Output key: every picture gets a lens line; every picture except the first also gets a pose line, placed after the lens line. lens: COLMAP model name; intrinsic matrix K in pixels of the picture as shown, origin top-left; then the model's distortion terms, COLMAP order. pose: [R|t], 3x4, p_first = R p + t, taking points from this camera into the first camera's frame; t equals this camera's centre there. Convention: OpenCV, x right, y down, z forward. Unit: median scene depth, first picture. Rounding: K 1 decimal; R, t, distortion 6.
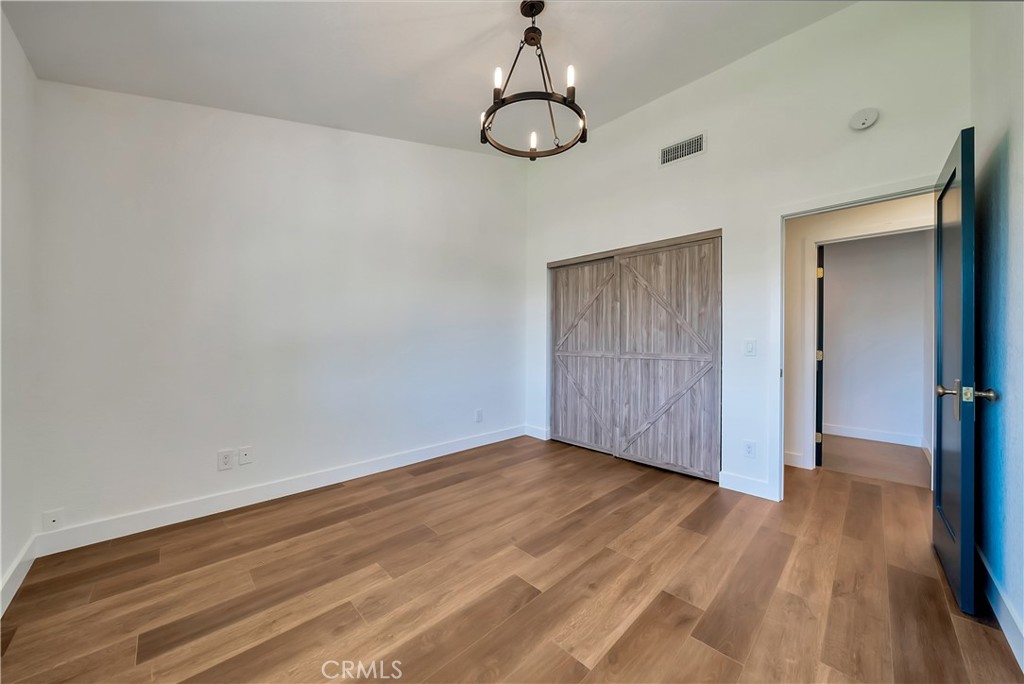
lens RADIAL K [[352.4, 0, 513.2], [0, 352.4, 337.3], [0, 0, 1]] dist [-0.000530, -0.000050]
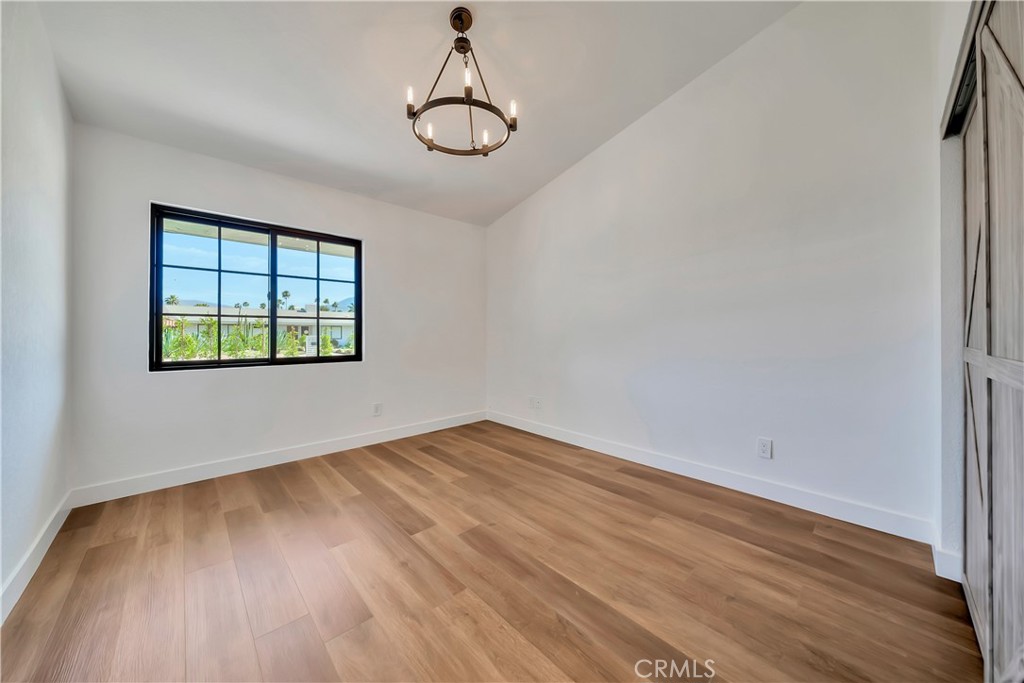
lens RADIAL K [[352.4, 0, 513.2], [0, 352.4, 336.8], [0, 0, 1]] dist [-0.000530, -0.000050]
pose [[-0.014114, 0.003754, -0.999893, 0.932131], [0.017128, 0.999847, 0.003512, 0.024174], [0.999754, -0.017076, -0.014176, 0.994912]]
